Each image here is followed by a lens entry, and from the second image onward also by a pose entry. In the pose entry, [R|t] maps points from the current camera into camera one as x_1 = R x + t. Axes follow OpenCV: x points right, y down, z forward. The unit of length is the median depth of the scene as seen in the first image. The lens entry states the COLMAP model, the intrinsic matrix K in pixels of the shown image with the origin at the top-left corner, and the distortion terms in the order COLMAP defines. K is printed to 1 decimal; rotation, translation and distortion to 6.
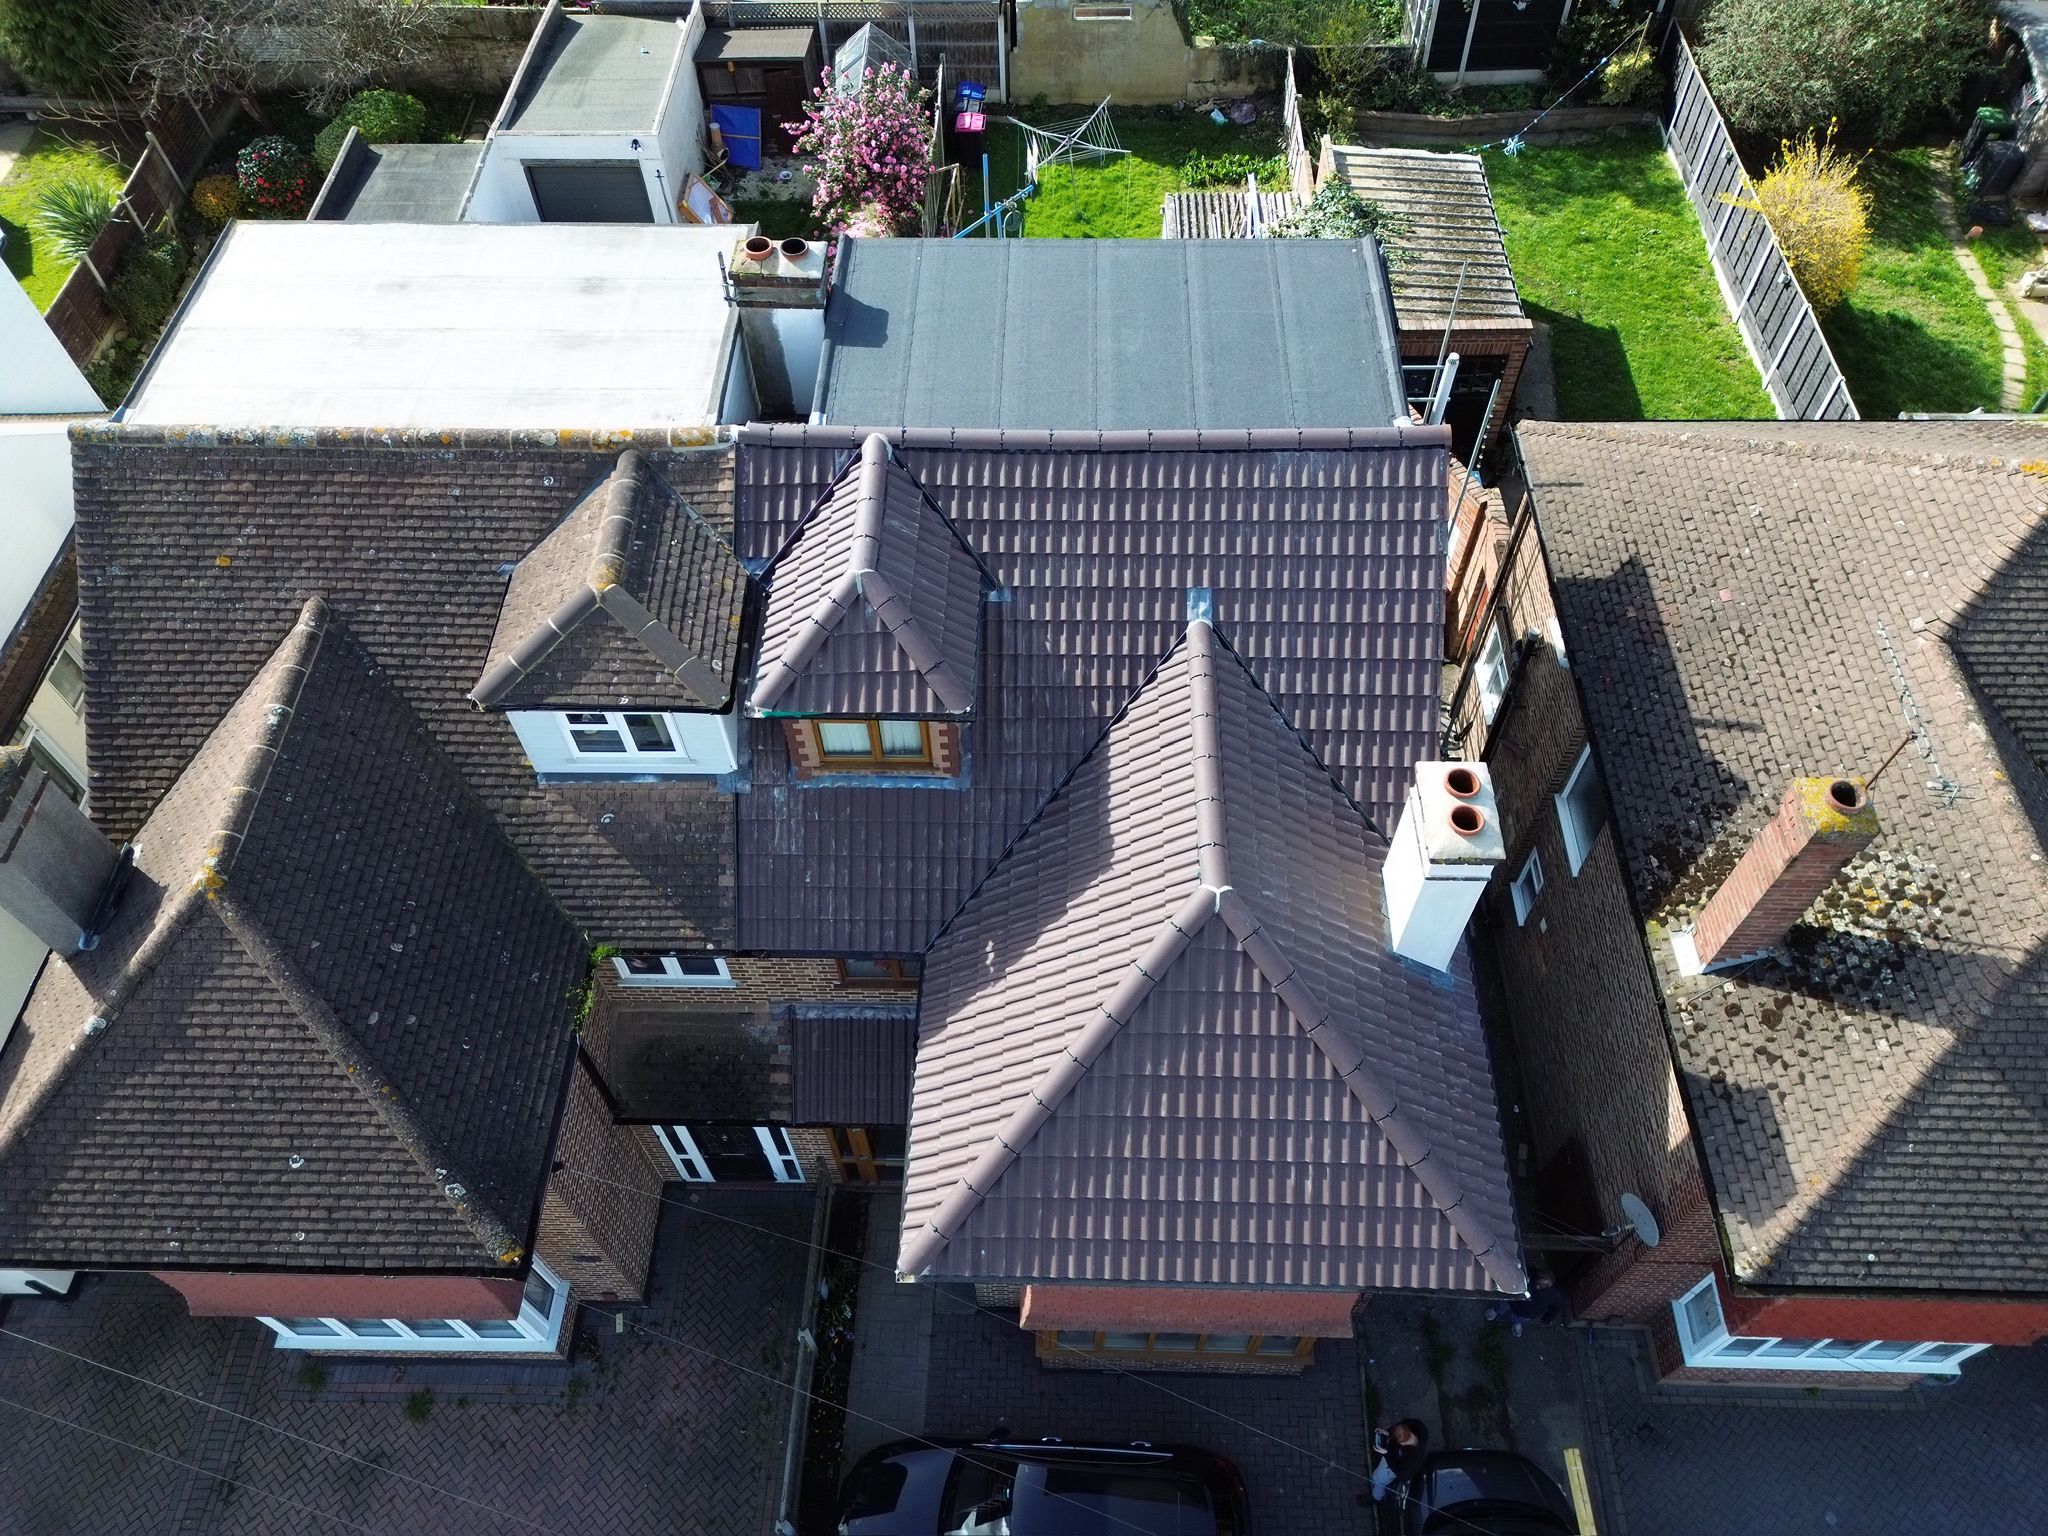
lens RADIAL K [[1432.1, 0, 1028.9], [0, 1432.1, 772.0], [0, 0, 1]] dist [0.080195, -0.075899]
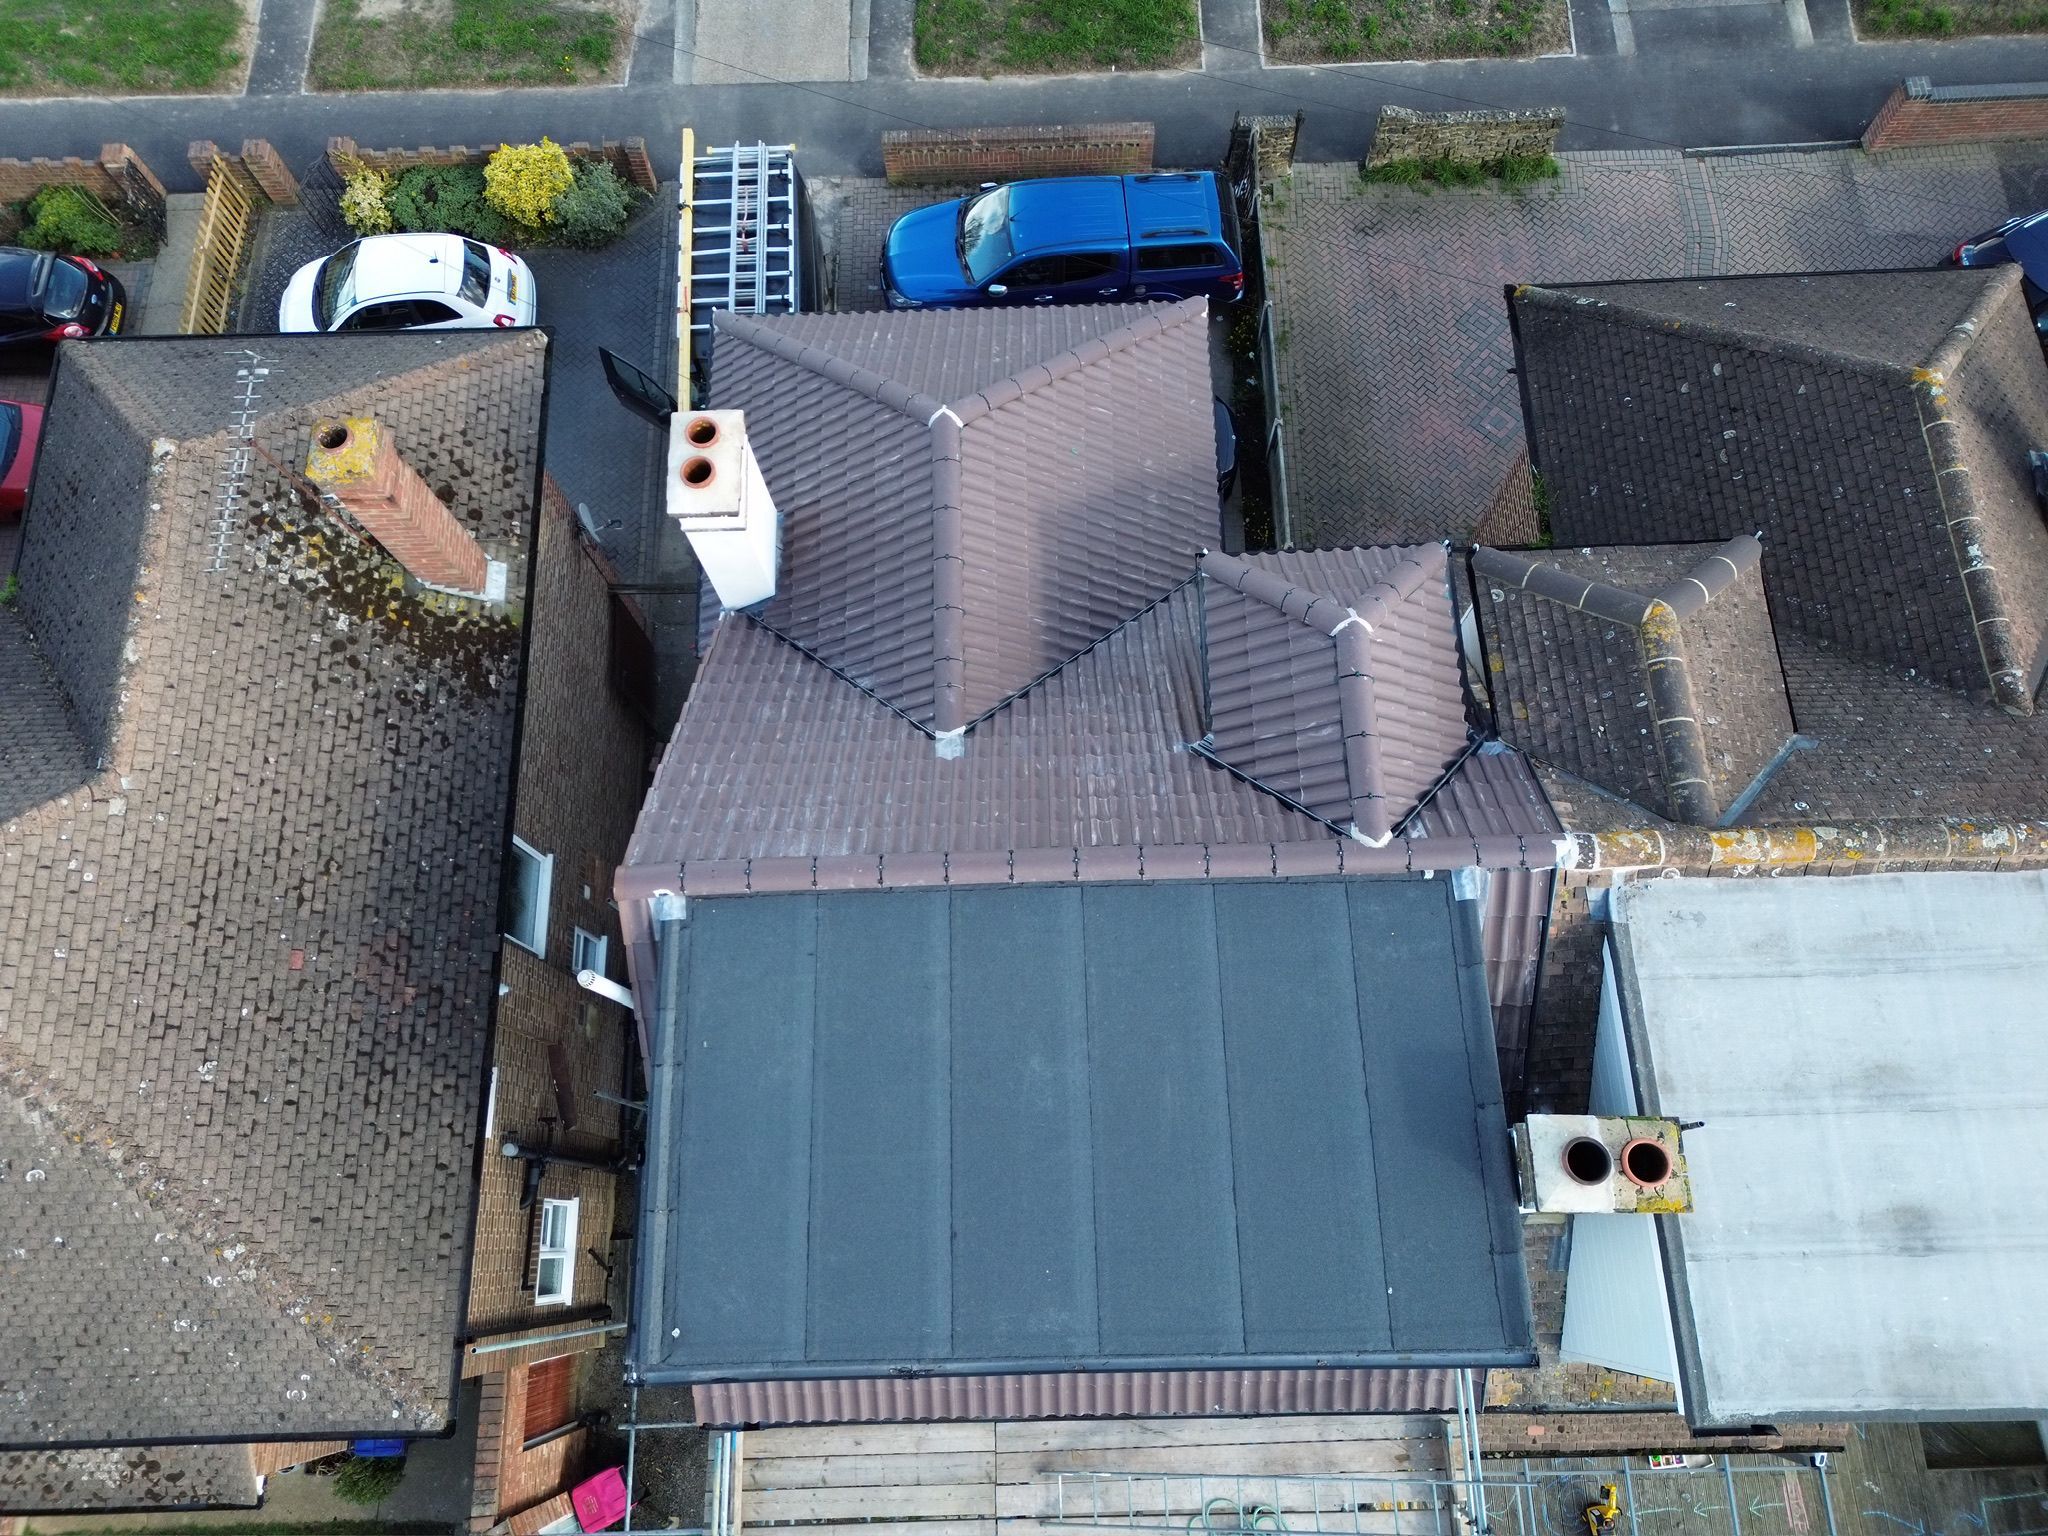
lens RADIAL K [[1427.0, 0, 1028.3], [0, 1427.0, 770.2], [0, 0, 1]] dist [0.082651, -0.075139]
pose [[-0.998087, 0.058955, 0.018615, 0.058220], [-0.020002, -0.592833, 0.805077, -0.804533], [0.058499, 0.803165, 0.592878, 0.516762]]
